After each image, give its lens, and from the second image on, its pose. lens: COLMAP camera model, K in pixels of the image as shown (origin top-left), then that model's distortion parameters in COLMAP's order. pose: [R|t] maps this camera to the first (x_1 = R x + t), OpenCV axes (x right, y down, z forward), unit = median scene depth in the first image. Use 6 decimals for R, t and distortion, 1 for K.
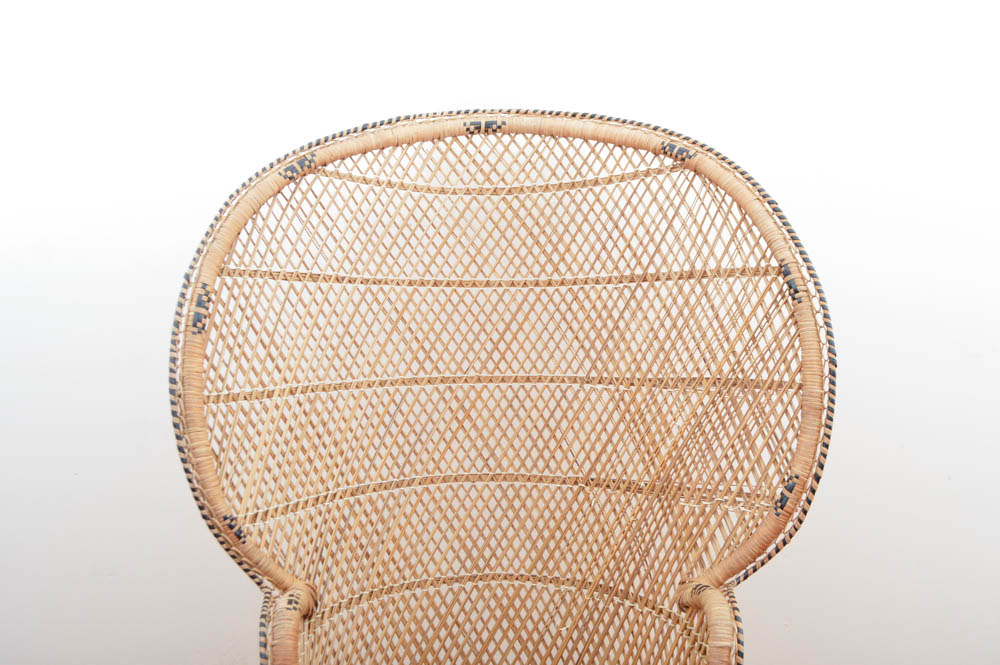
lens RADIAL K [[918.8, 0, 500.0], [0, 918.8, 332.5], [0, 0, 1]] dist [0.000742, -0.000086]
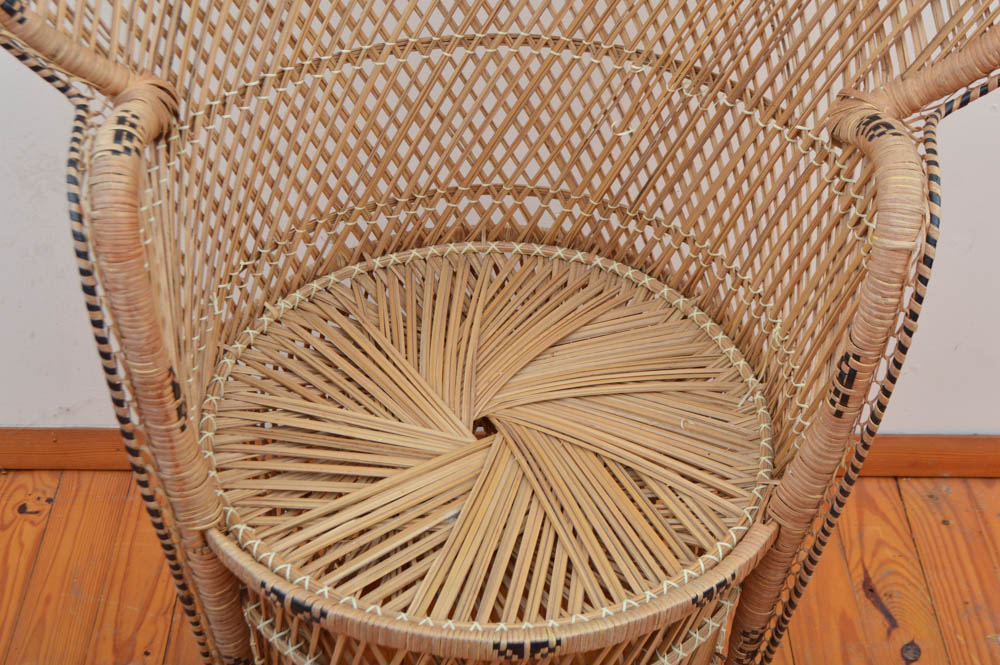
lens RADIAL K [[1476.8, 0, 500.0], [0, 1476.8, 332.5], [0, 0, 1]] dist [0.016728, -0.037946]
pose [[0.998838, 0.037510, -0.030261, 0.024987], [-0.014270, 0.829918, 0.557703, -0.086814], [0.046033, -0.556623, 0.829489, 0.174418]]
